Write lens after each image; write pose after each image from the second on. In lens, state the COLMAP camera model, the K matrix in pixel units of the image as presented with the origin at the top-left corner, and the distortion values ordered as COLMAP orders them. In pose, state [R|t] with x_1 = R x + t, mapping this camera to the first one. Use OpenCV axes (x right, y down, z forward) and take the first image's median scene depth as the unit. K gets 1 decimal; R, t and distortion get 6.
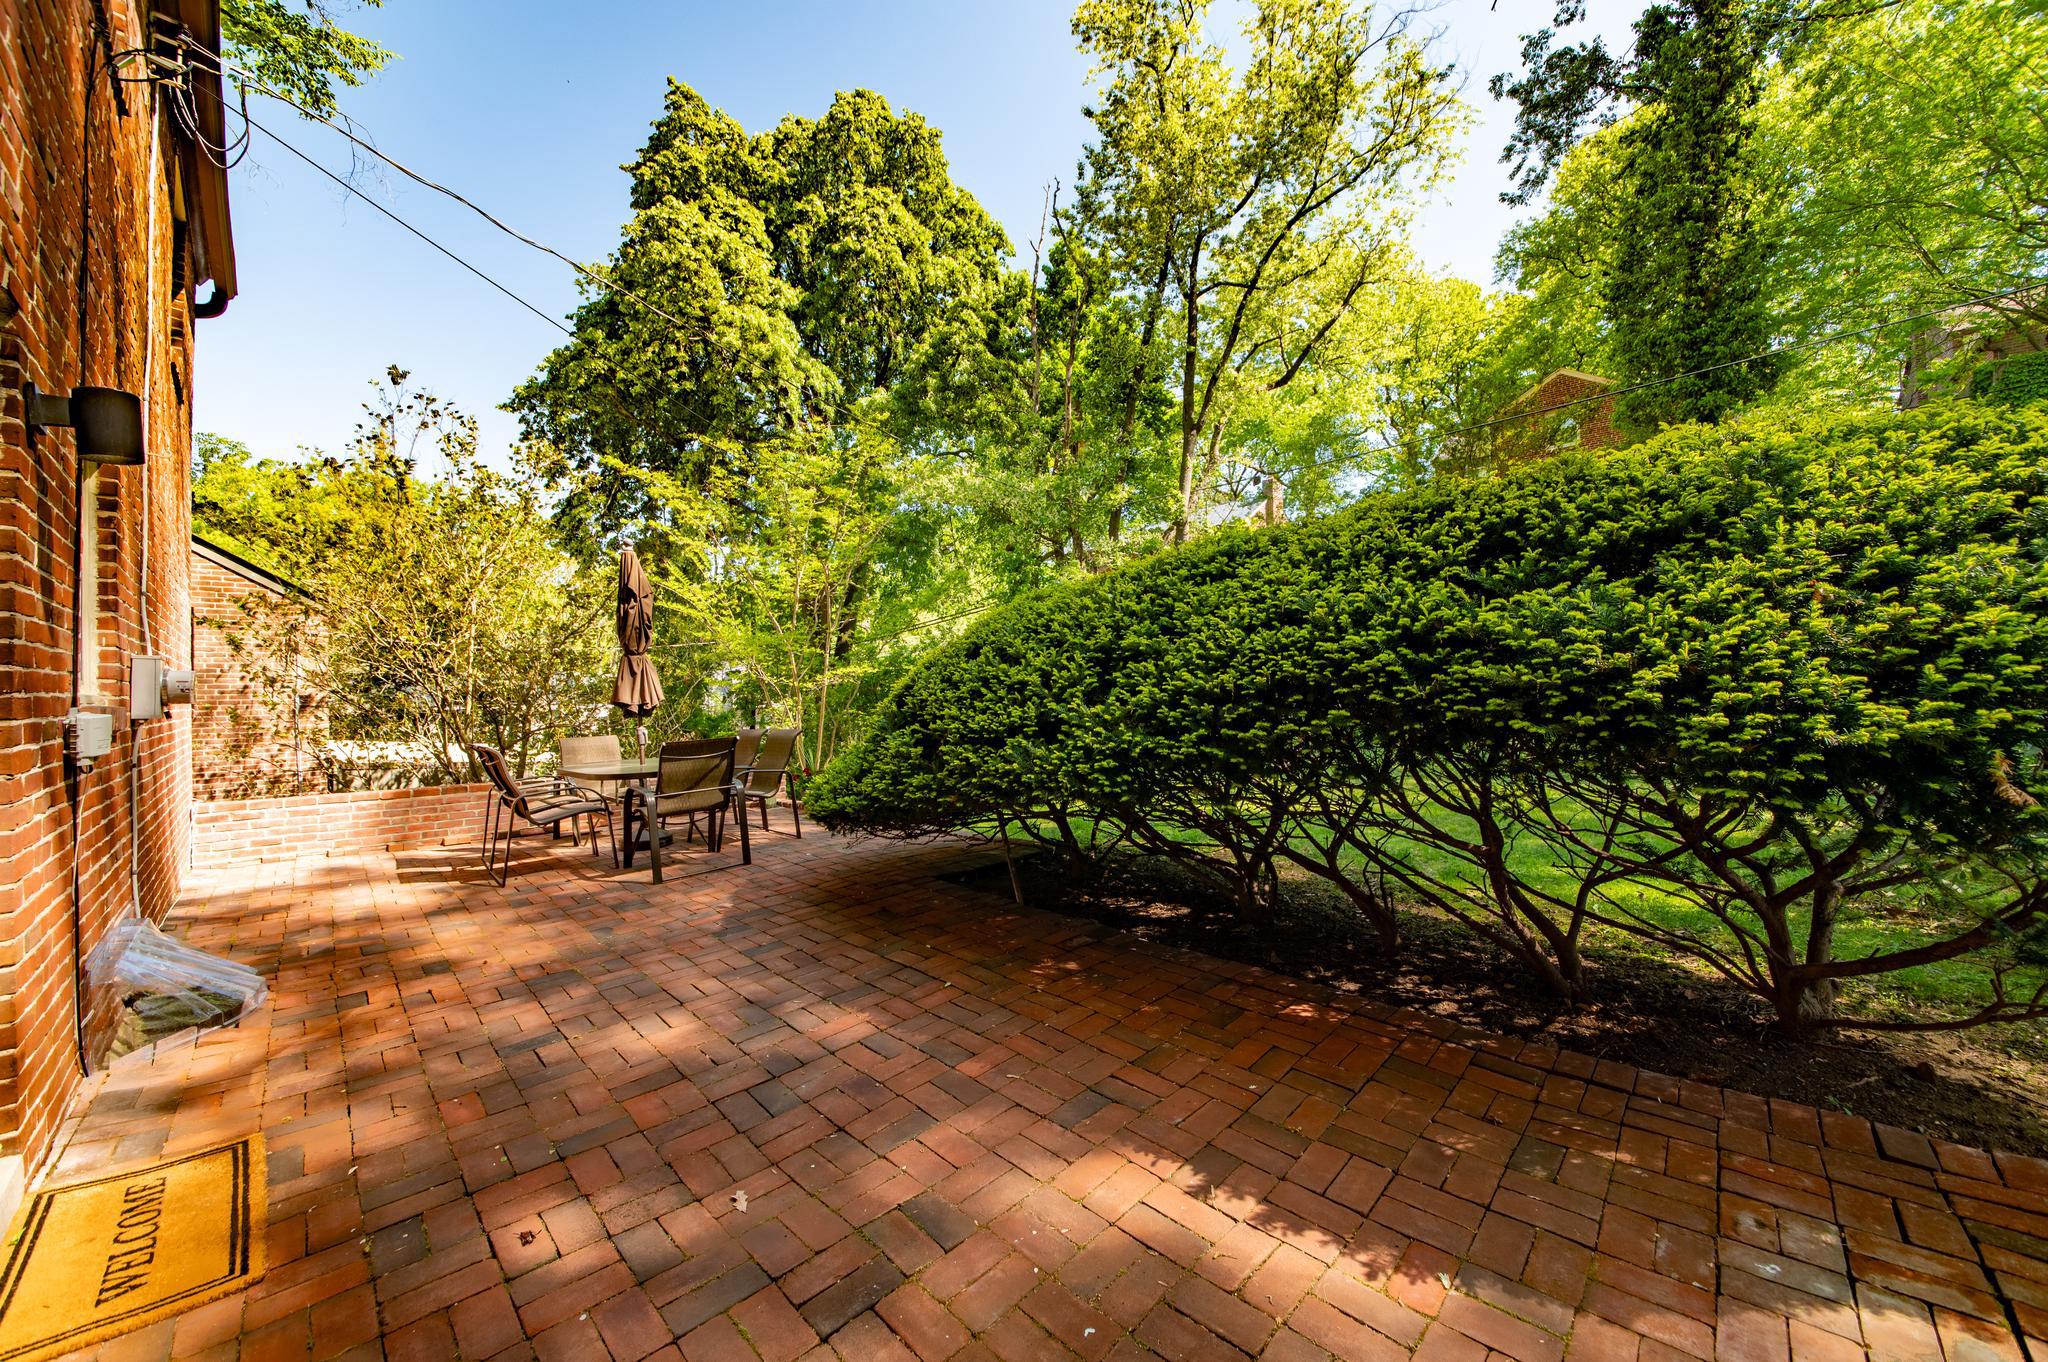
lens RADIAL K [[719.2, 0, 1024.6], [0, 719.2, 690.3], [0, 0, 1]] dist [-0.028133, -0.003098]
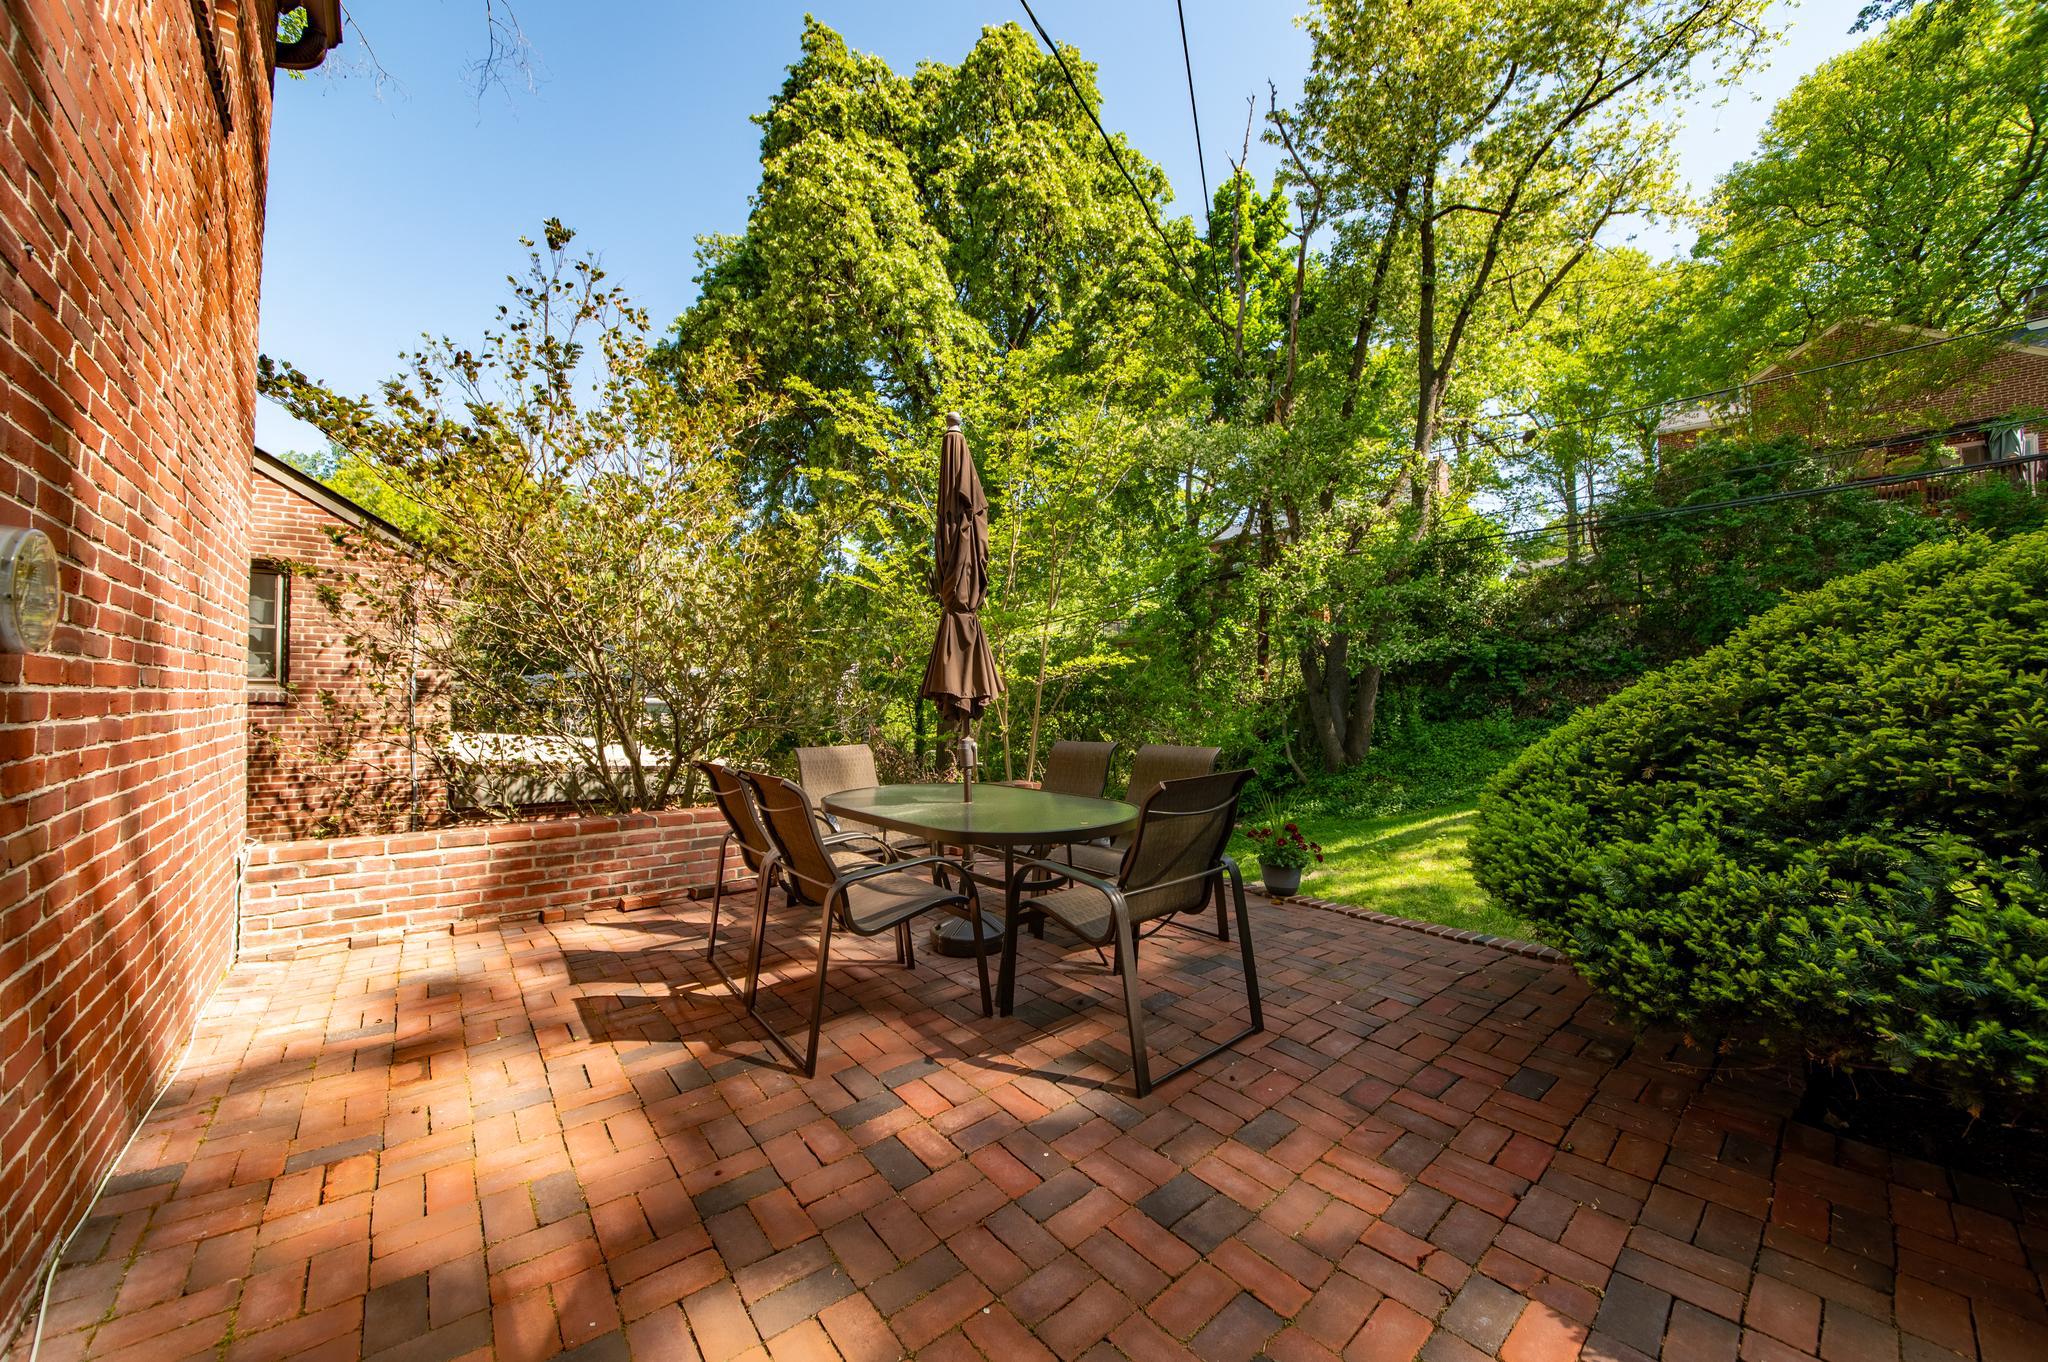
lens RADIAL K [[724.2, 0, 1020.0], [0, 724.2, 684.1], [0, 0, 1]] dist [-0.028340, -0.000364]
pose [[0.994516, 0.020773, -0.102497, -0.139066], [-0.021648, 0.999738, -0.007433, 0.002840], [0.102316, 0.009611, 0.994706, 0.133804]]
